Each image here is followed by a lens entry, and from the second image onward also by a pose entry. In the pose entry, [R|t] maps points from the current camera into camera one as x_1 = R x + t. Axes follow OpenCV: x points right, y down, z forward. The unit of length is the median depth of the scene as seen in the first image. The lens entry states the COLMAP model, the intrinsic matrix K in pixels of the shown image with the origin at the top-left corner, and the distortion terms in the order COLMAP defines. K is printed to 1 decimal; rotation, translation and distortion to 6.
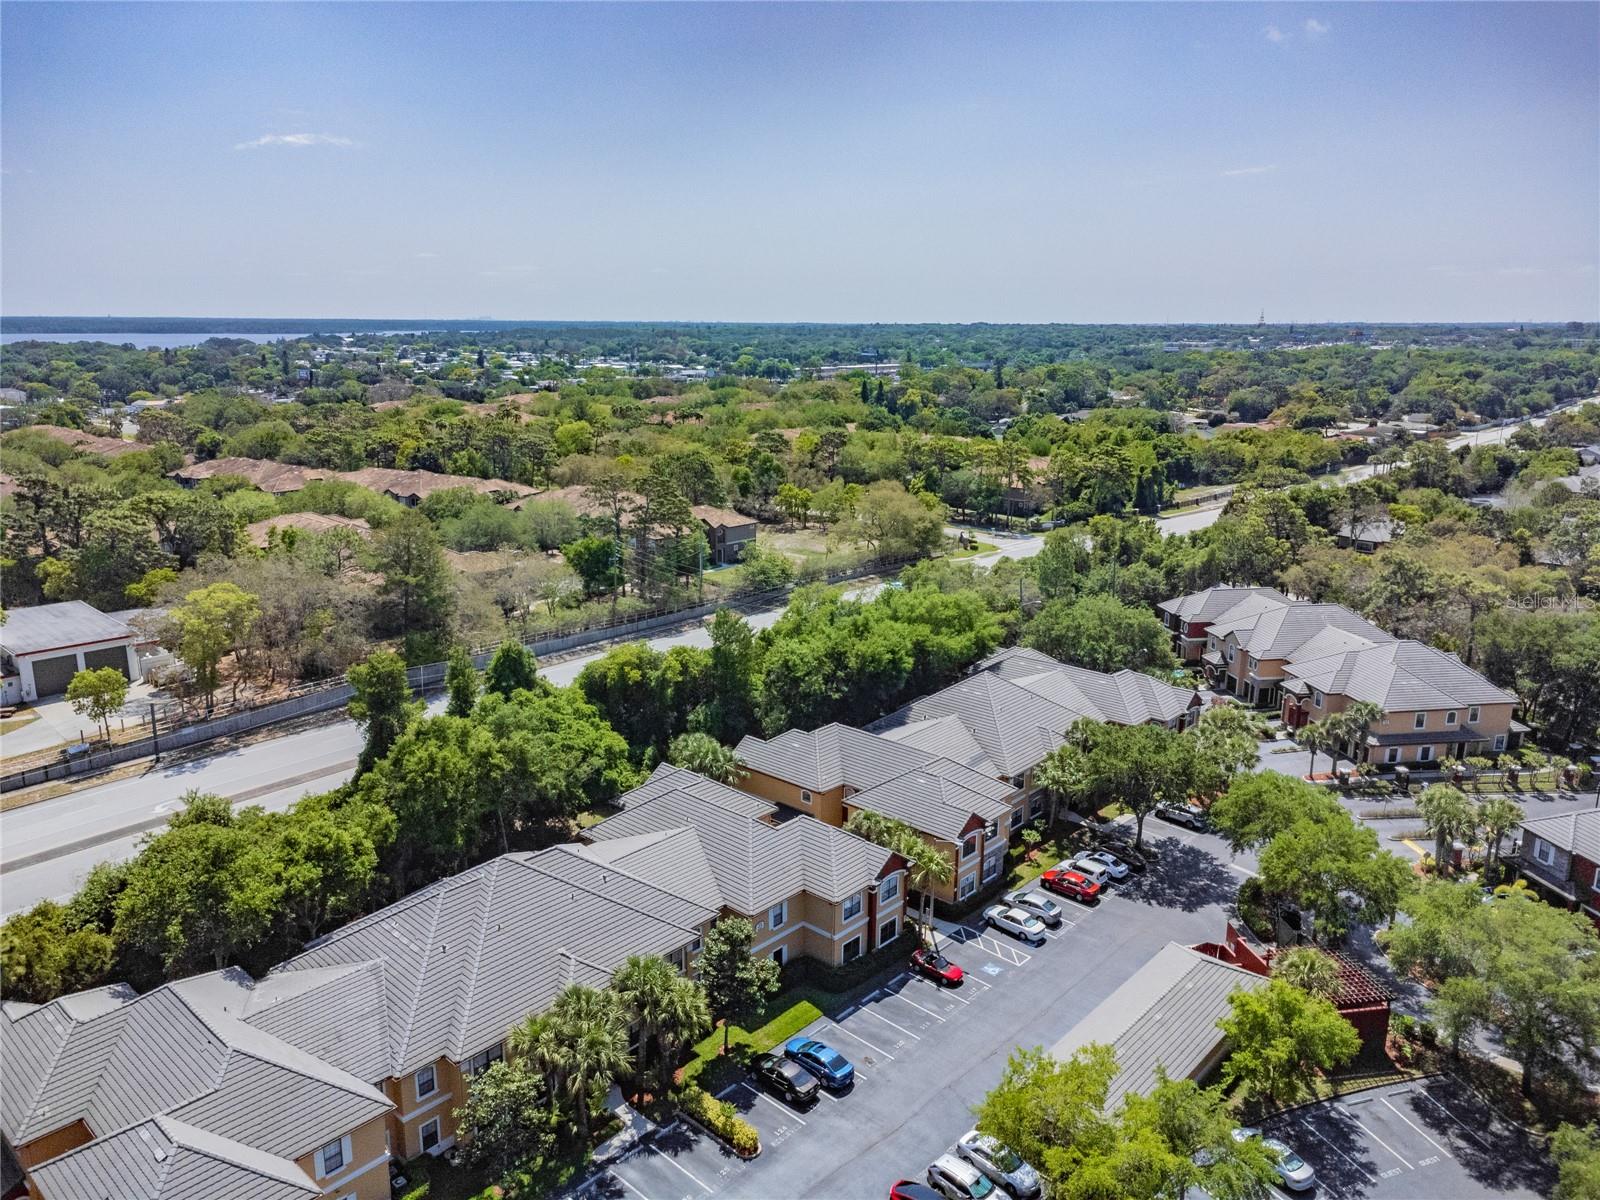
lens RADIAL K [[1142.7, 0, 800.0], [0, 1142.7, 600.0], [0, 0, 1]] dist [0.013411, 0.001405]
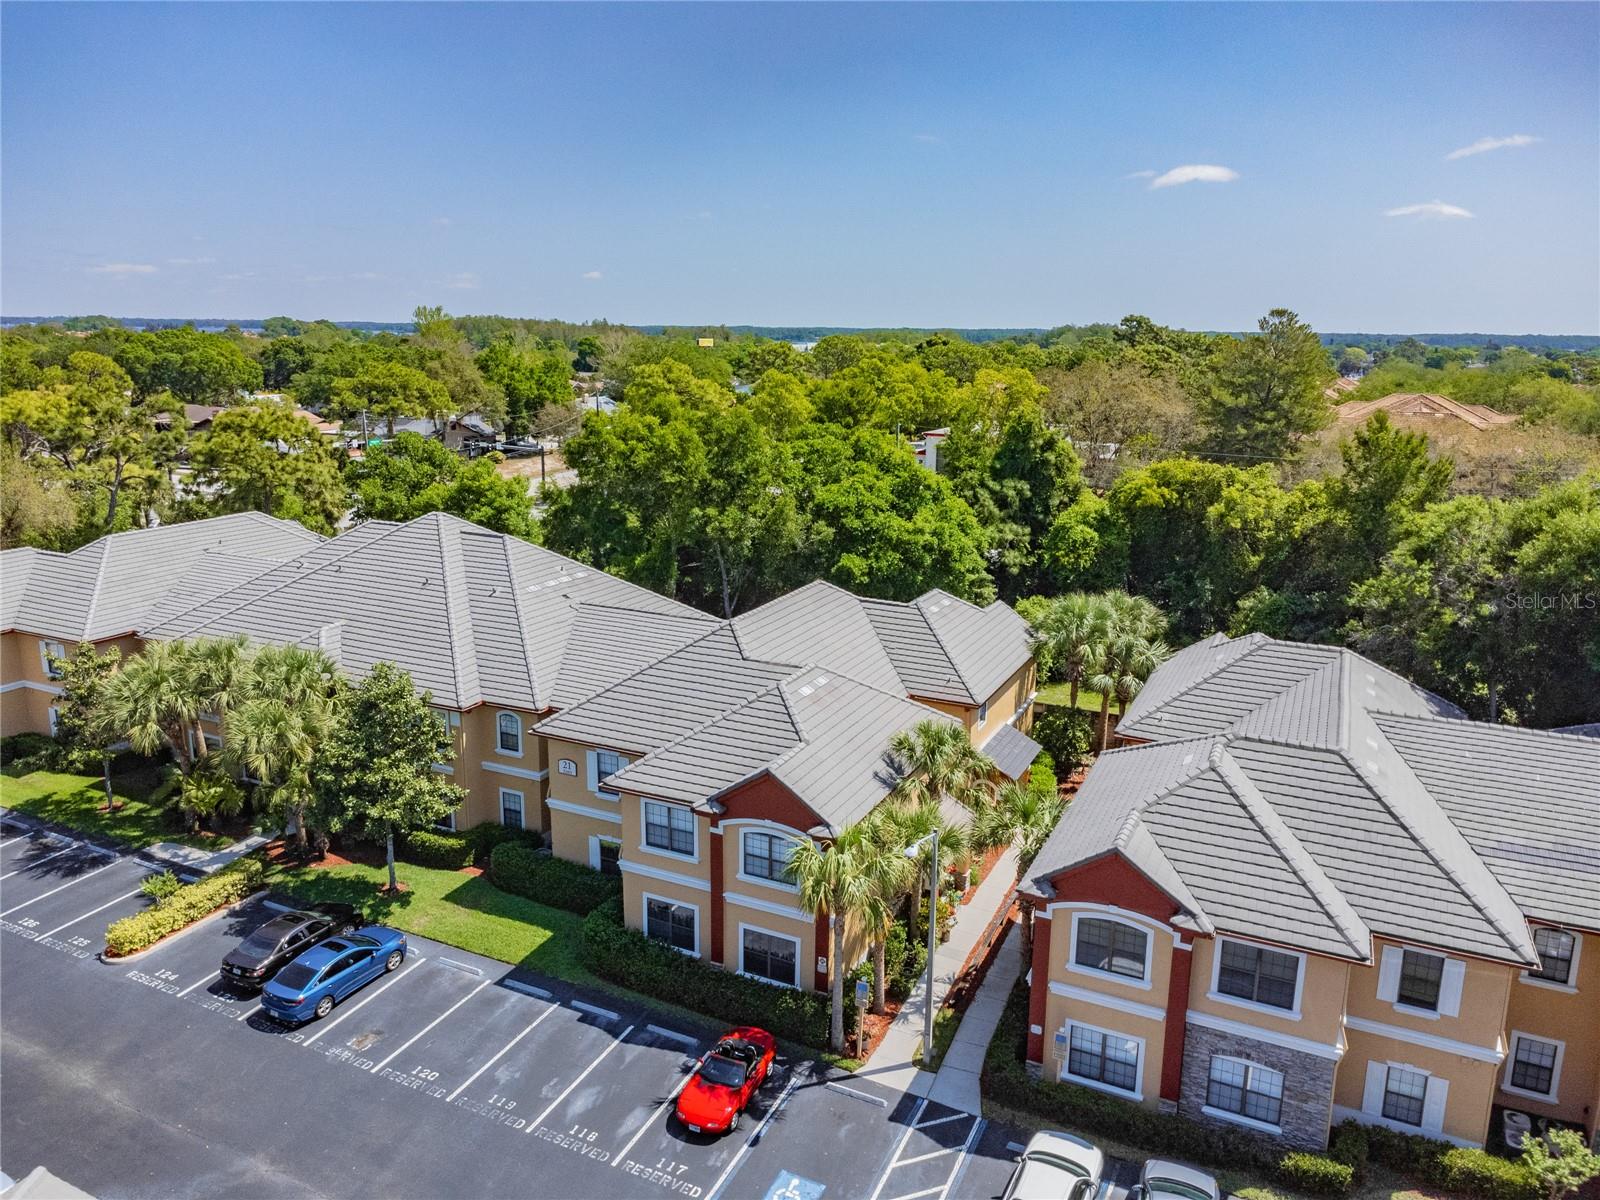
lens RADIAL K [[1142.7, 0, 800.0], [0, 1142.7, 600.0], [0, 0, 1]] dist [0.013411, 0.001405]
pose [[0.282371, 0.222860, -0.933060, 0.503045], [-0.239414, 0.958235, 0.156419, 0.104164], [0.928950, 0.179219, 0.323933, 0.953114]]
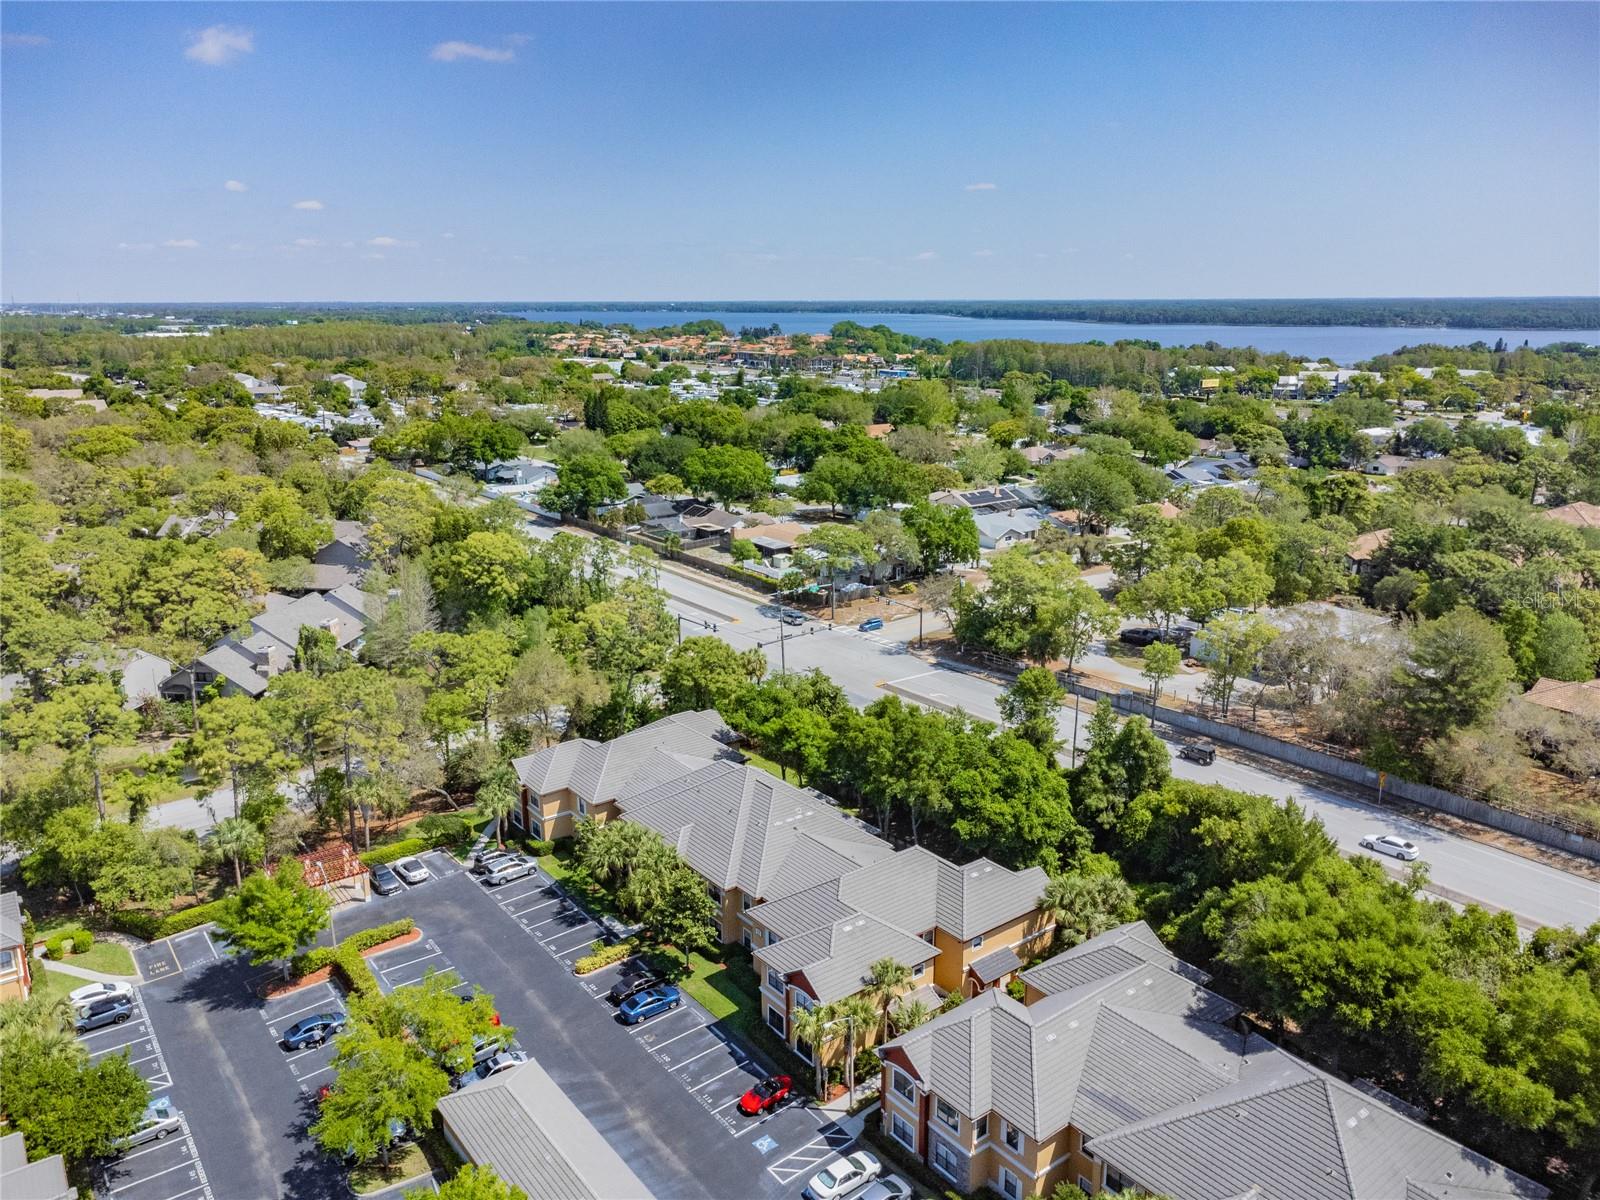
lens RADIAL K [[1142.7, 0, 800.0], [0, 1142.7, 600.0], [0, 0, 1]] dist [0.013411, 0.001405]
pose [[-0.170658, 0.239048, -0.955893, 1.028366], [-0.235669, 0.932065, 0.275163, -0.371880], [0.956732, 0.272233, -0.102728, 1.114350]]
